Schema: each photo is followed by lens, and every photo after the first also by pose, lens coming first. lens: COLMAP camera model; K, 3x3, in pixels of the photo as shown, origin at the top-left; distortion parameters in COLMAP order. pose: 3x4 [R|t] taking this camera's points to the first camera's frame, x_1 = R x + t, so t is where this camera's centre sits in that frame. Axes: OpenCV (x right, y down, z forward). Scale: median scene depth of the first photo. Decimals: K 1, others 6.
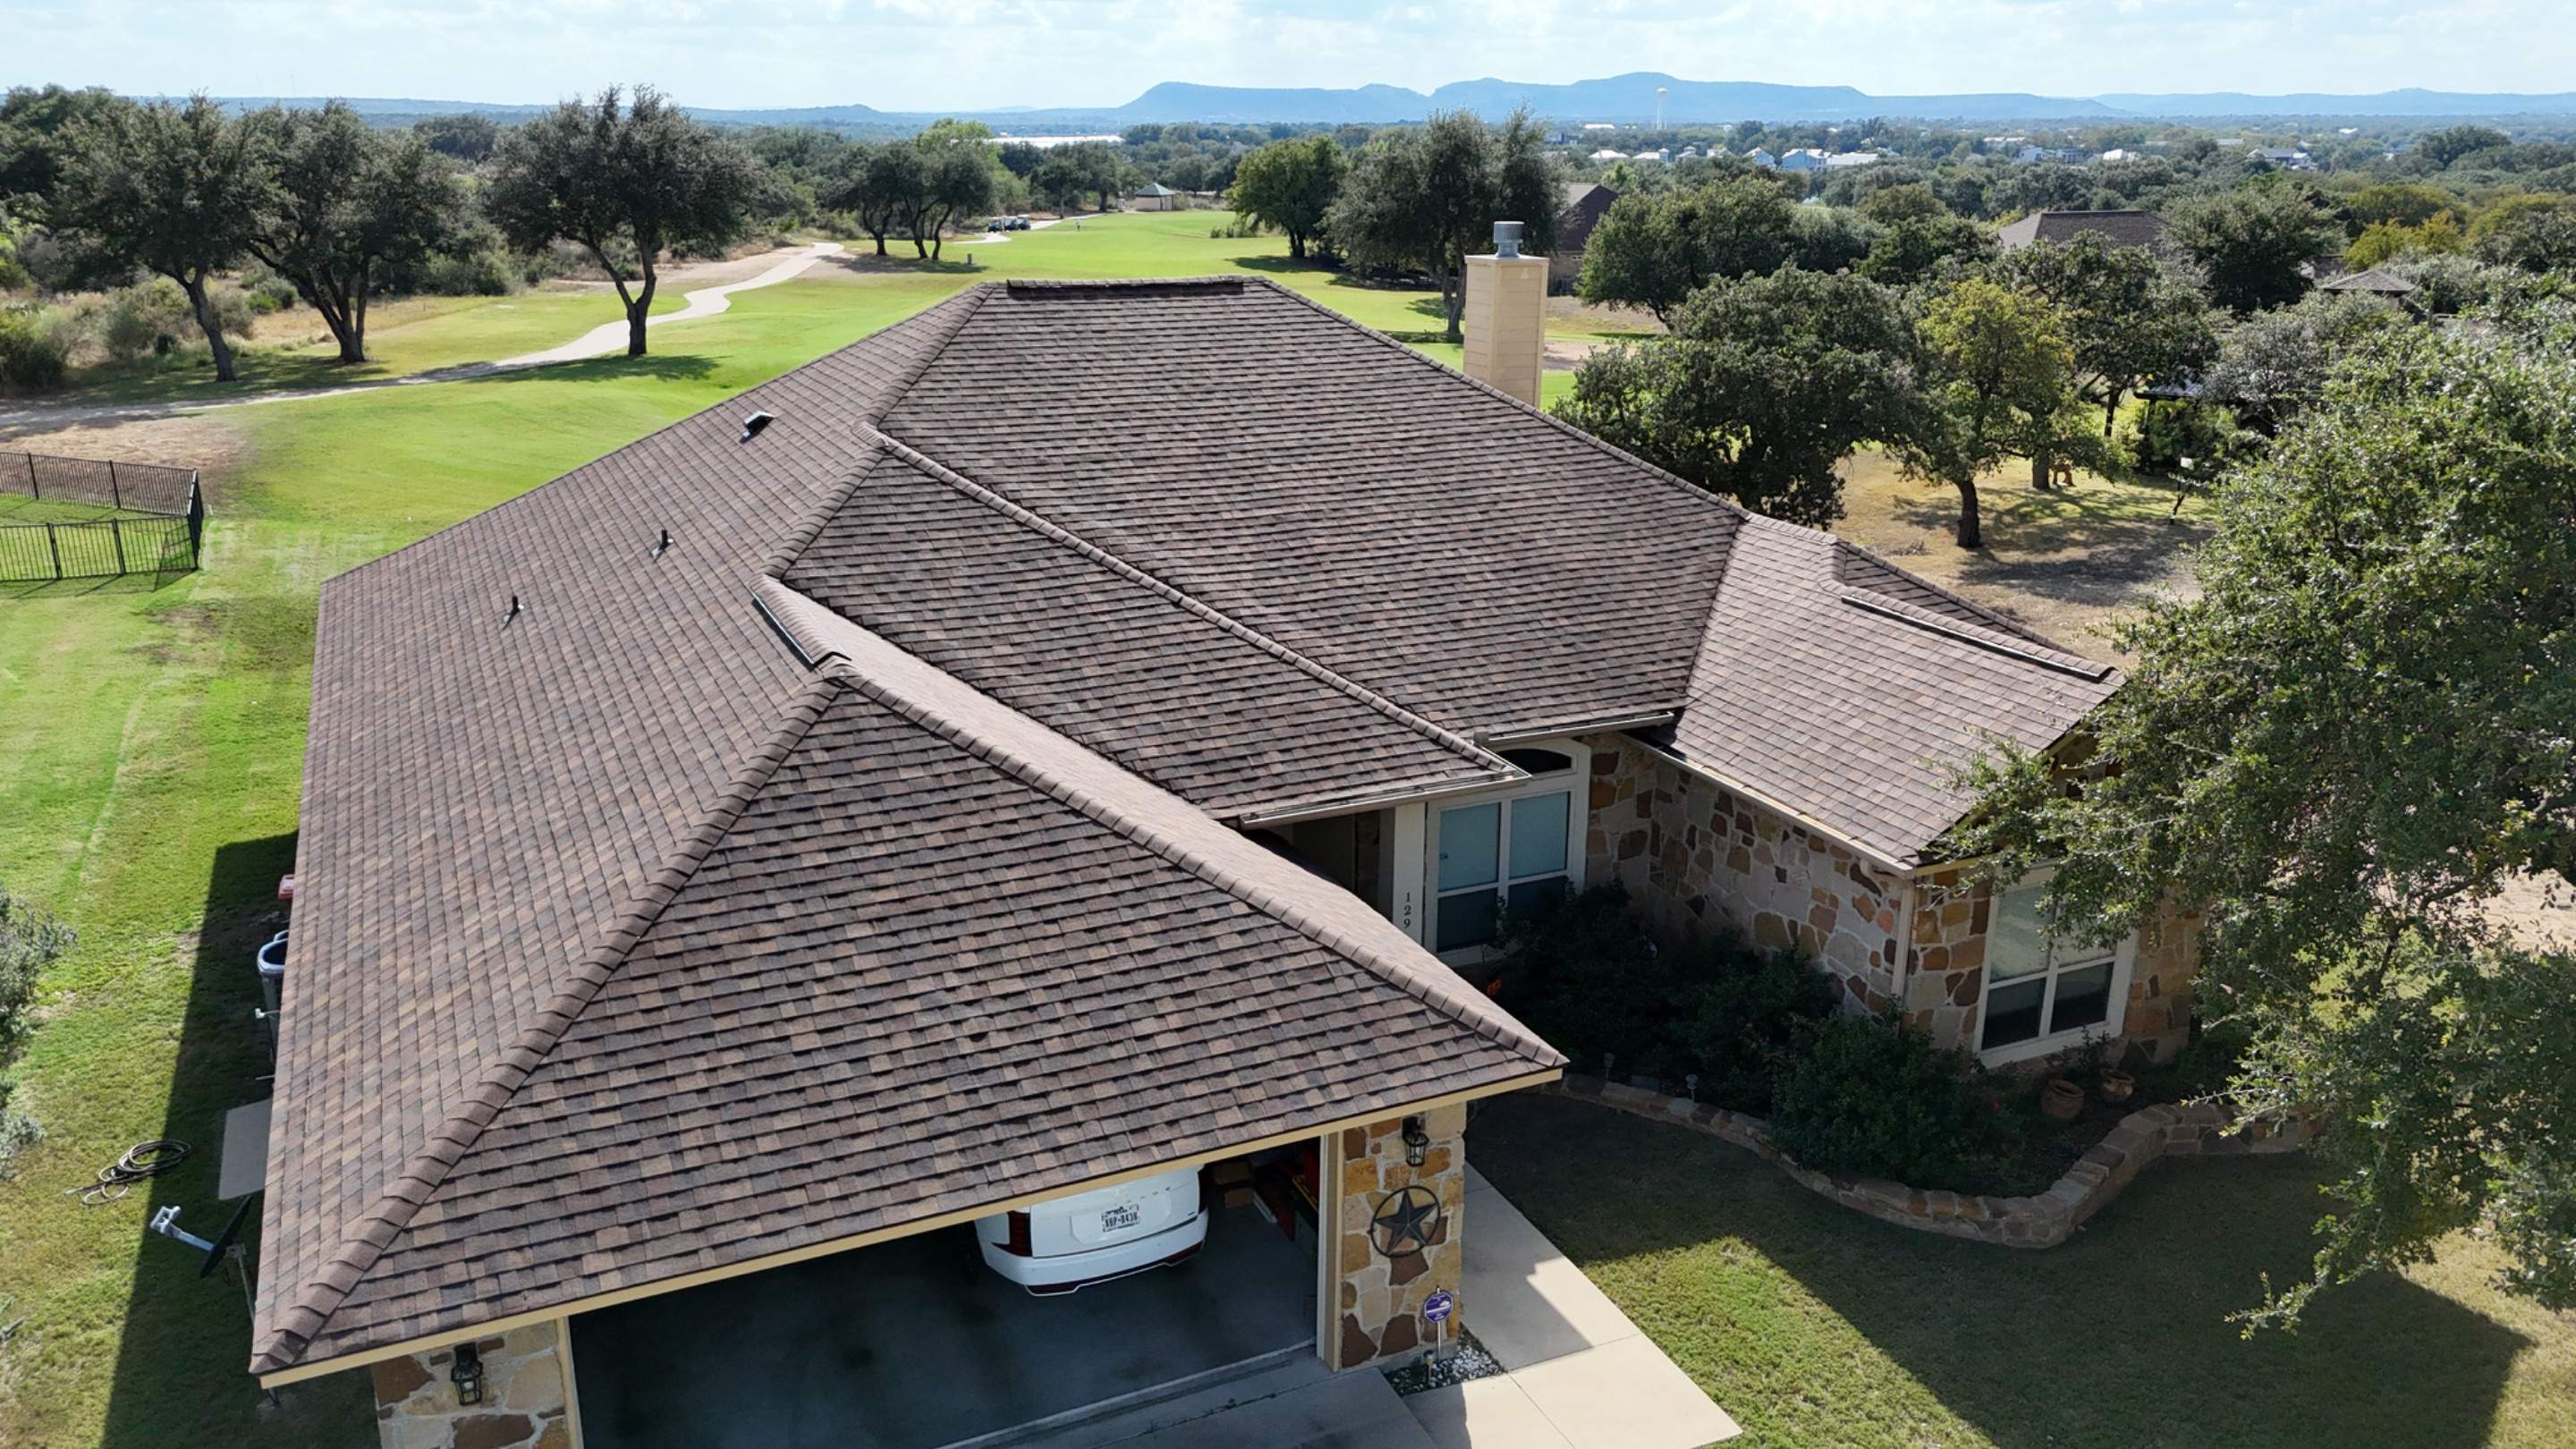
lens RADIAL K [[1900.2, 0, 1289.3], [0, 1900.2, 726.5], [0, 0, 1]] dist [0.077533, -0.082815]
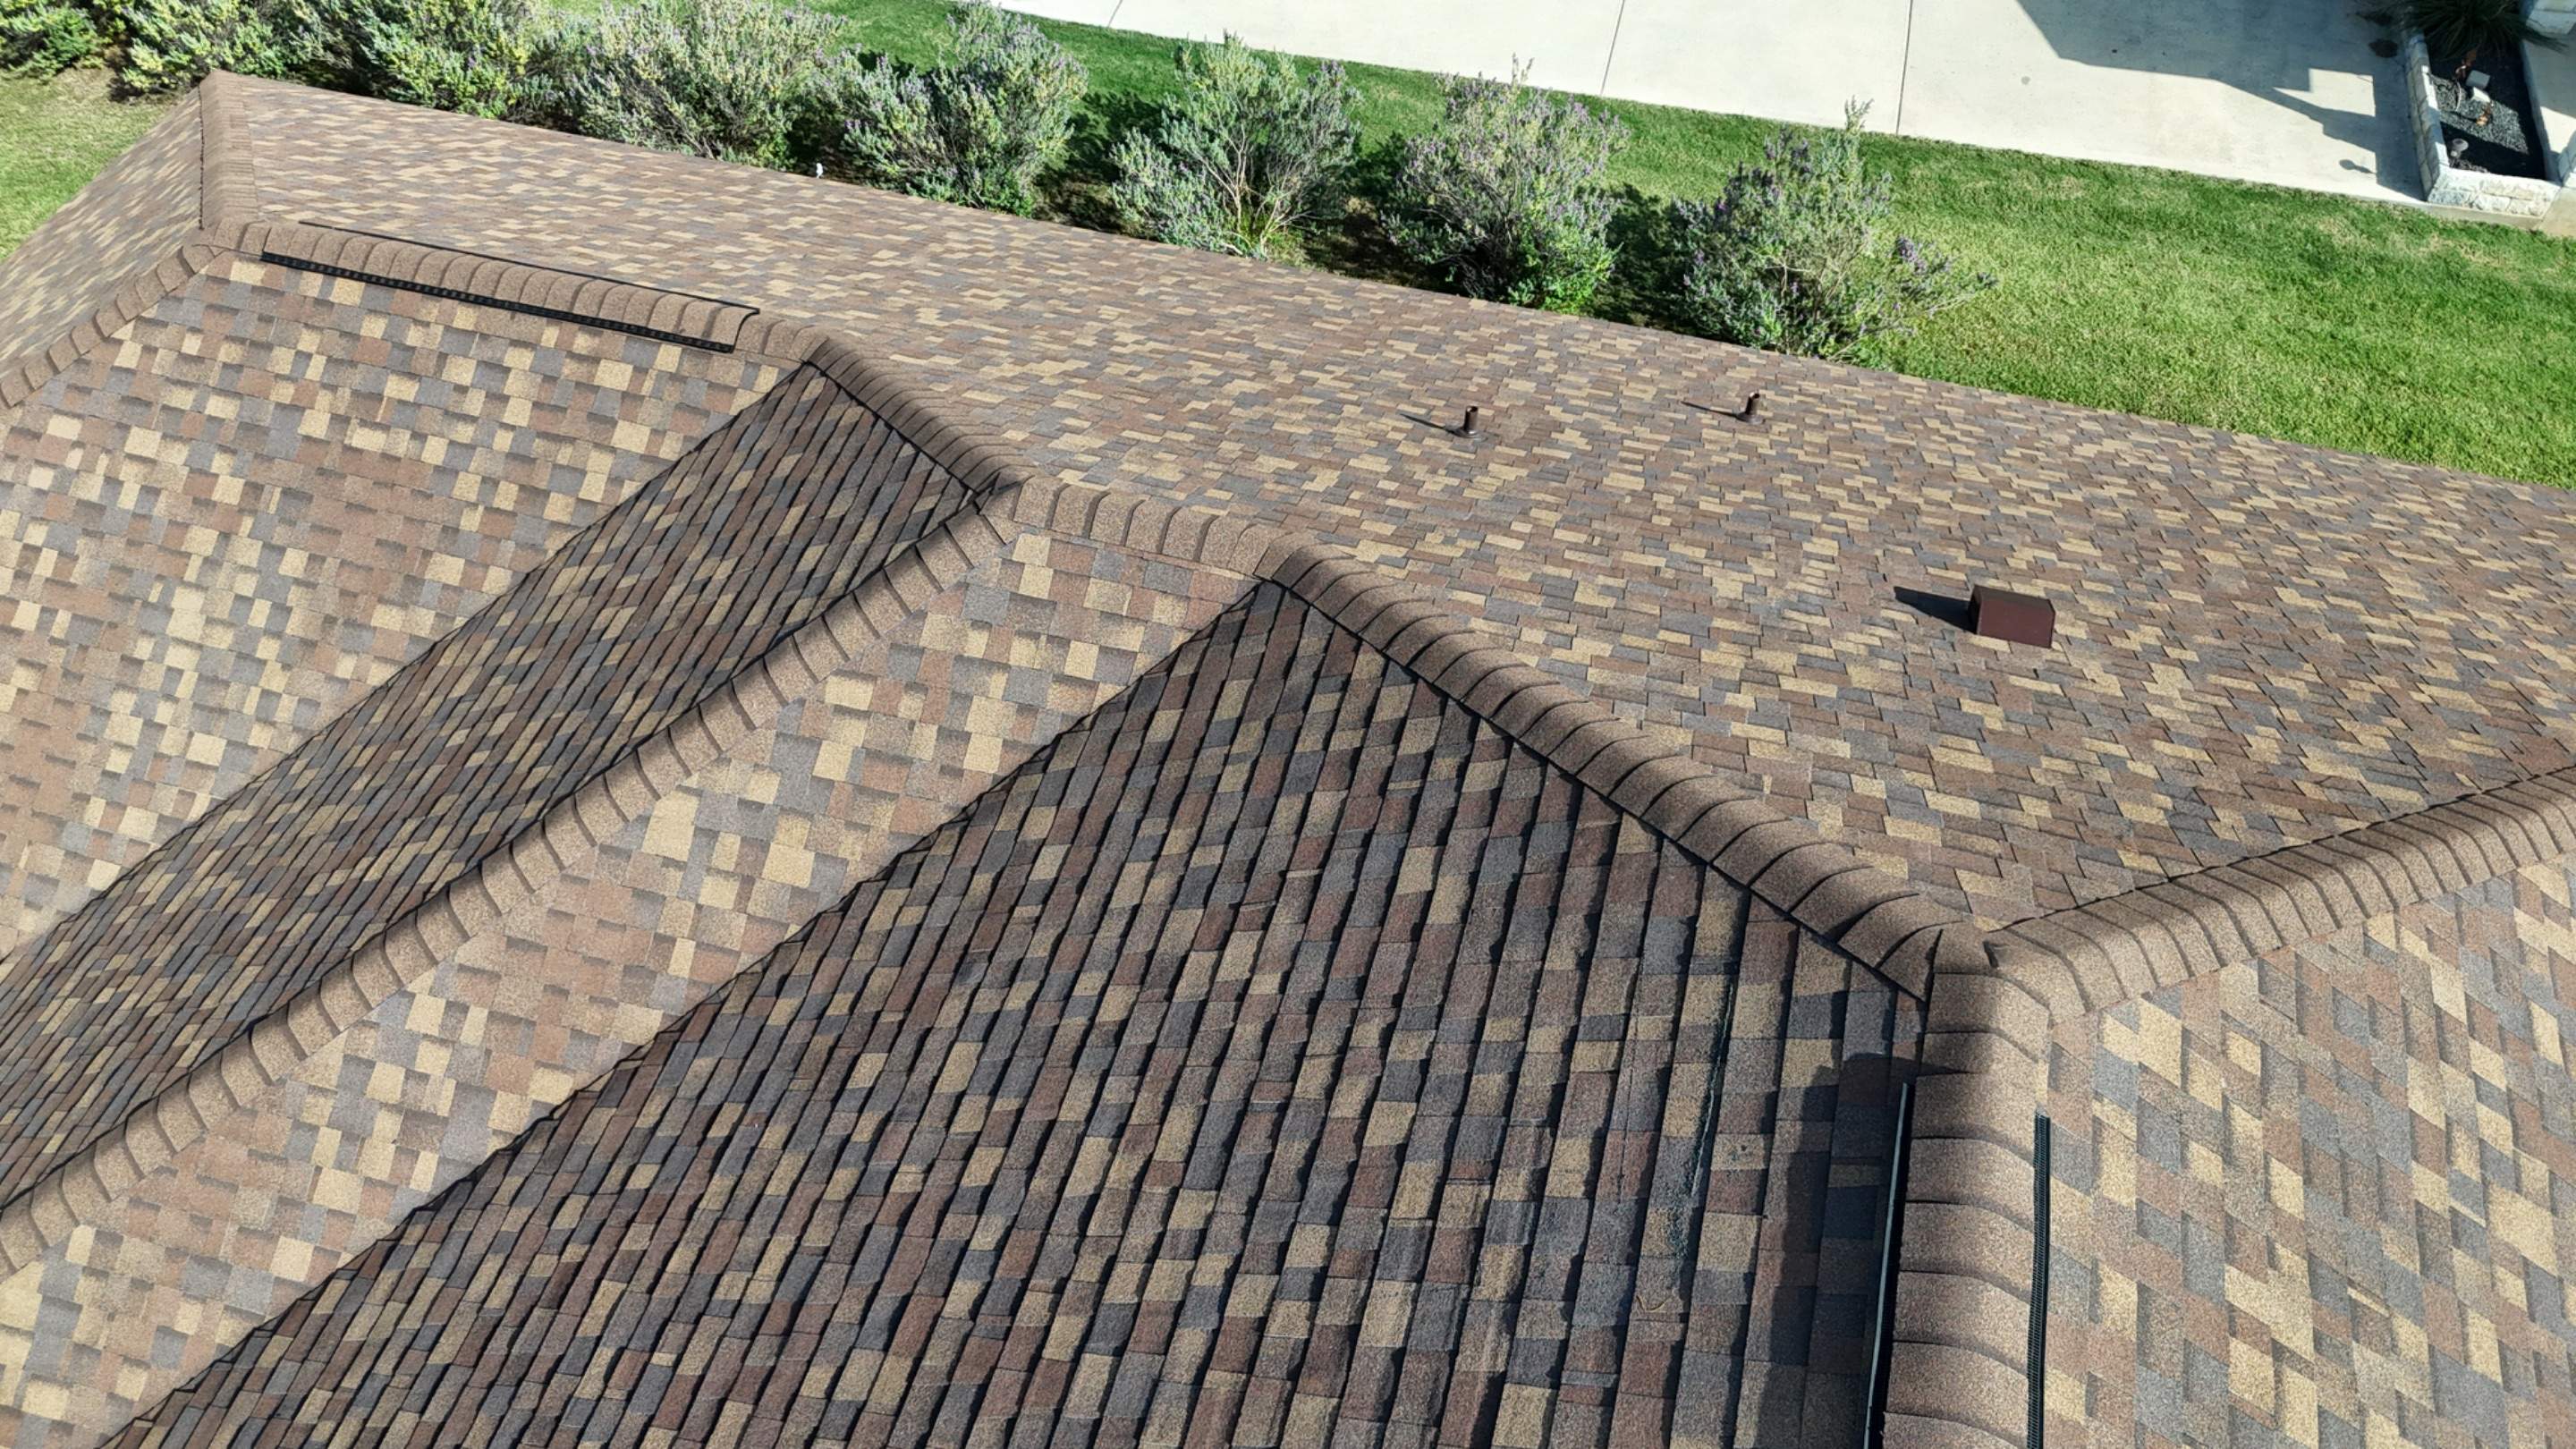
lens RADIAL K [[1900.2, 0, 1282.3], [0, 1900.2, 738.6], [0, 0, 1]] dist [0.077533, -0.082815]
pose [[-0.651350, 0.591676, -0.475039, -0.046733], [-0.229498, 0.443116, 0.866590, -0.510237], [0.723239, 0.673474, -0.152835, 1.251899]]
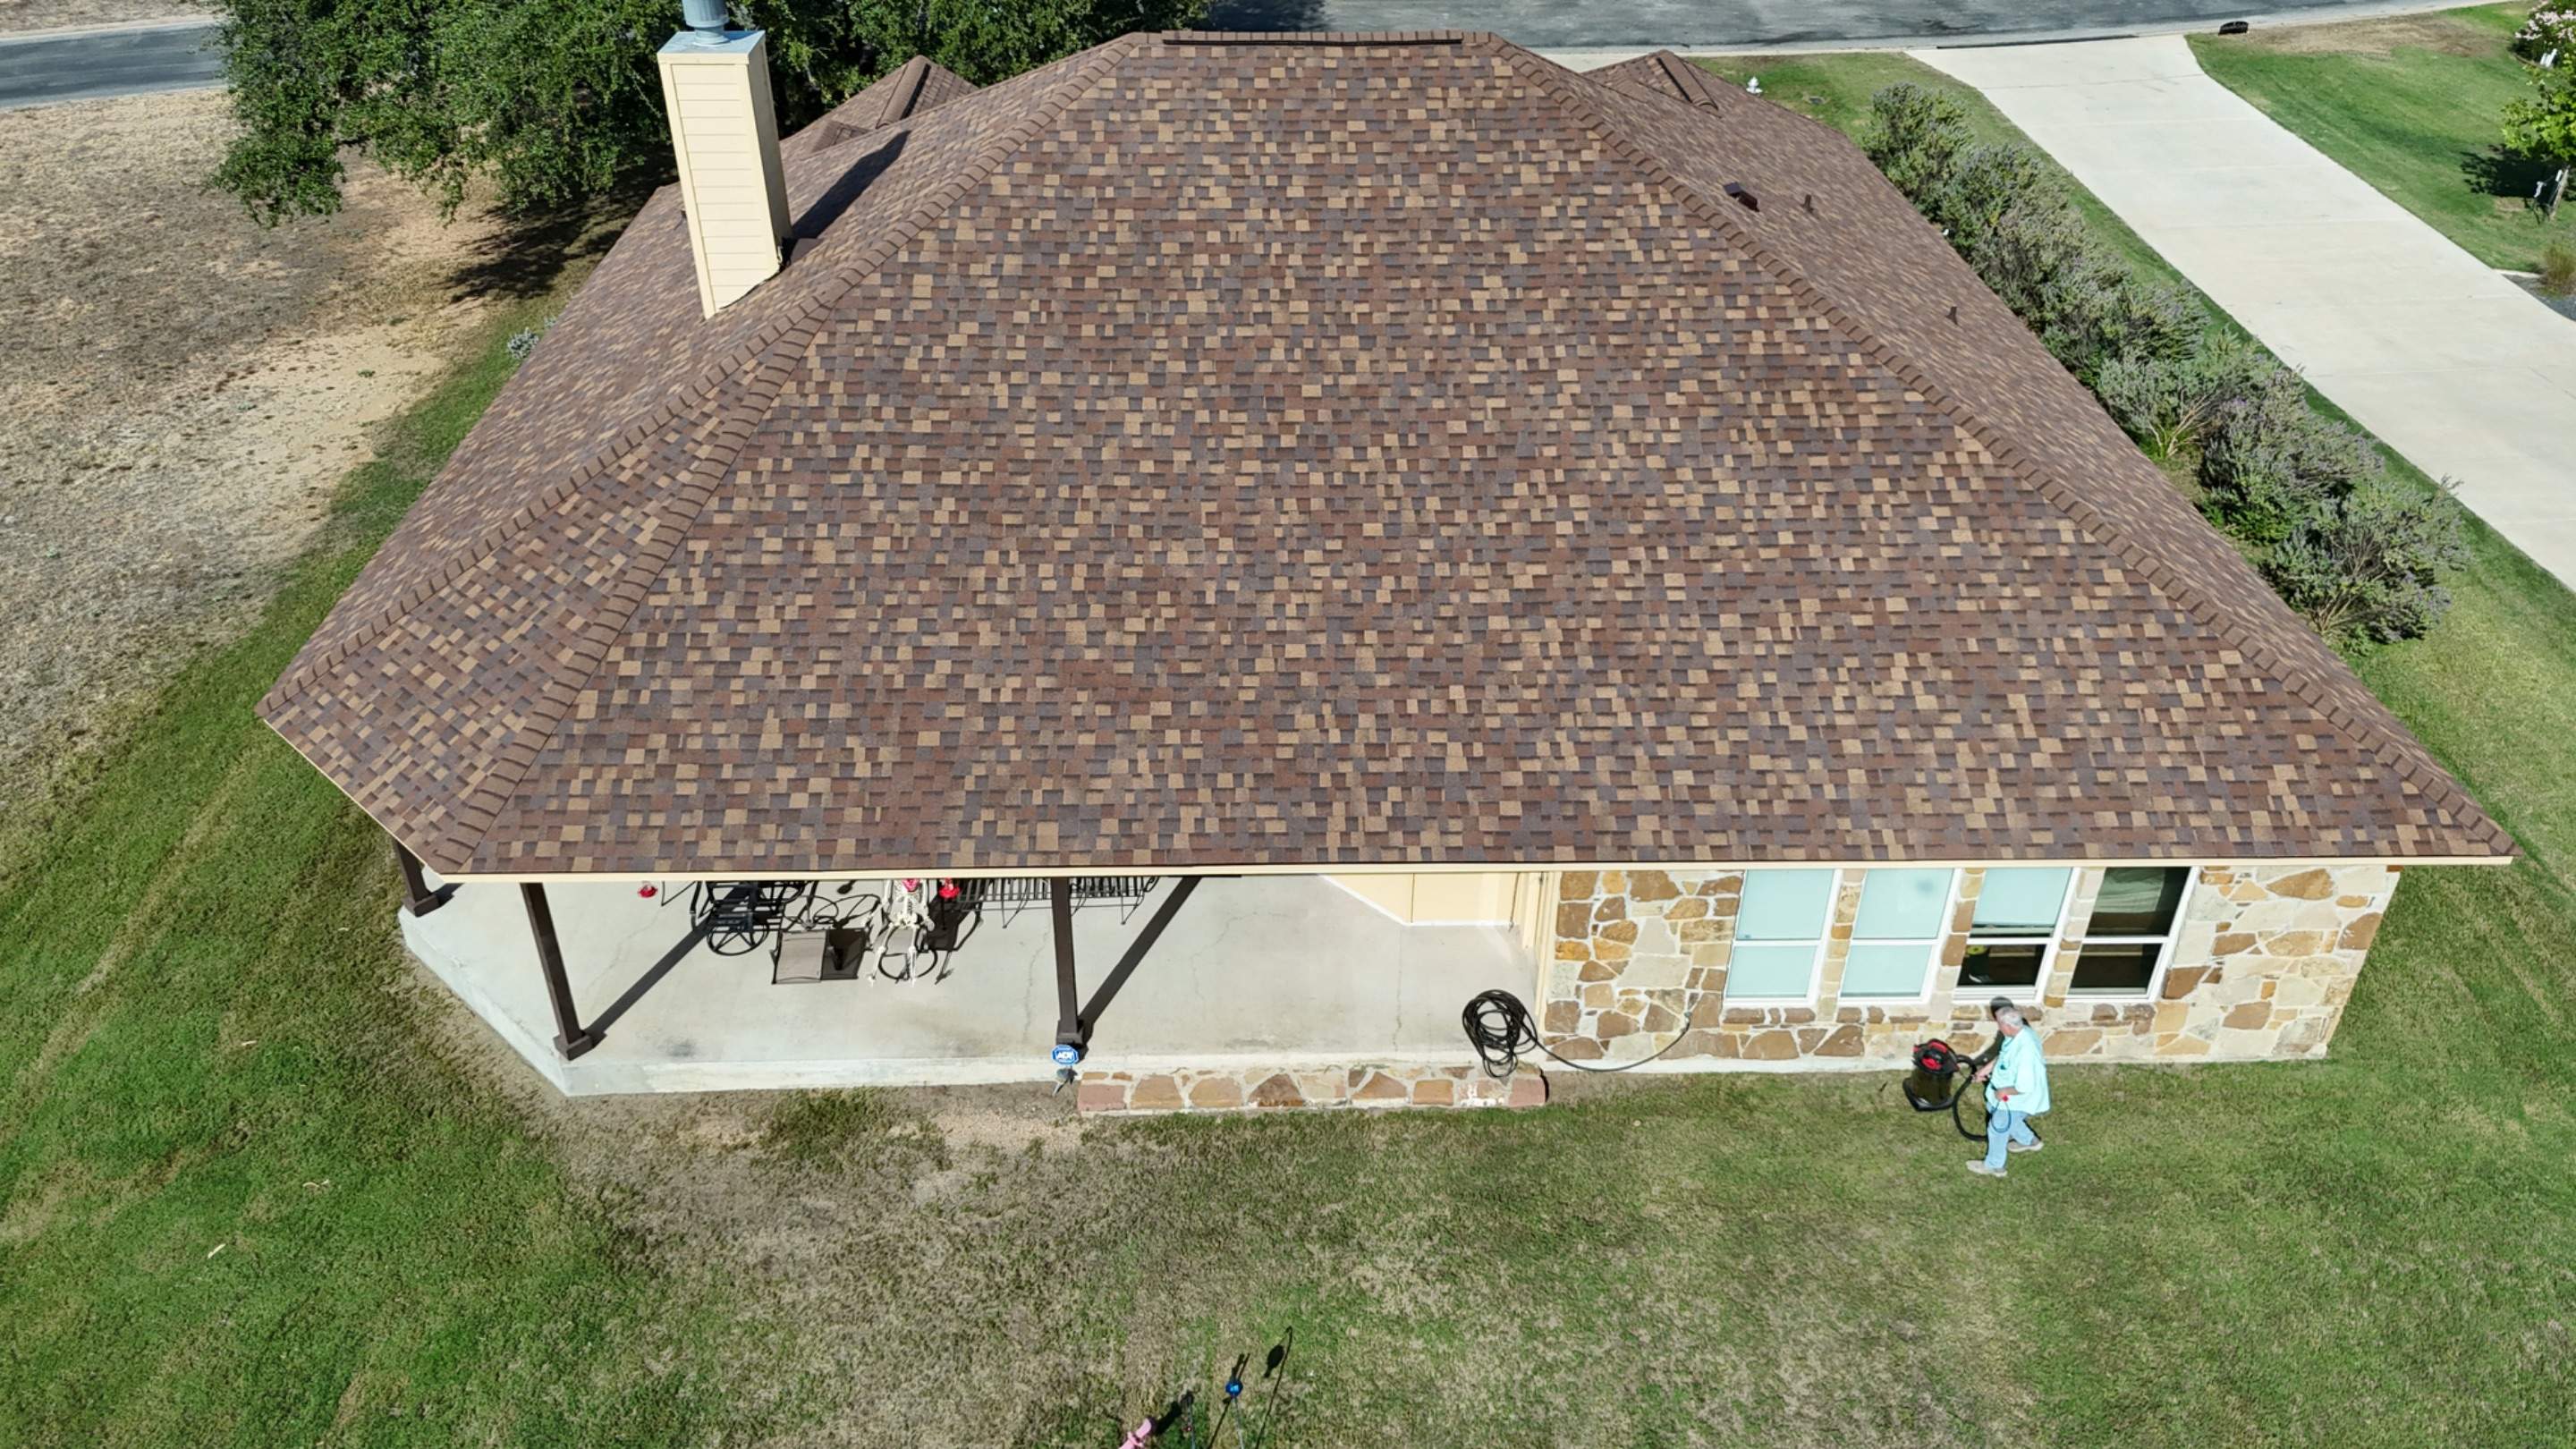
lens RADIAL K [[1903.4, 0, 1284.5], [0, 1903.4, 748.4], [0, 0, 1]] dist [0.084649, -0.098258]
pose [[-0.919797, -0.226546, 0.320392, -0.547701], [0.107996, 0.638817, 0.761741, -0.896474], [-0.377241, 0.735248, -0.563116, 2.275553]]
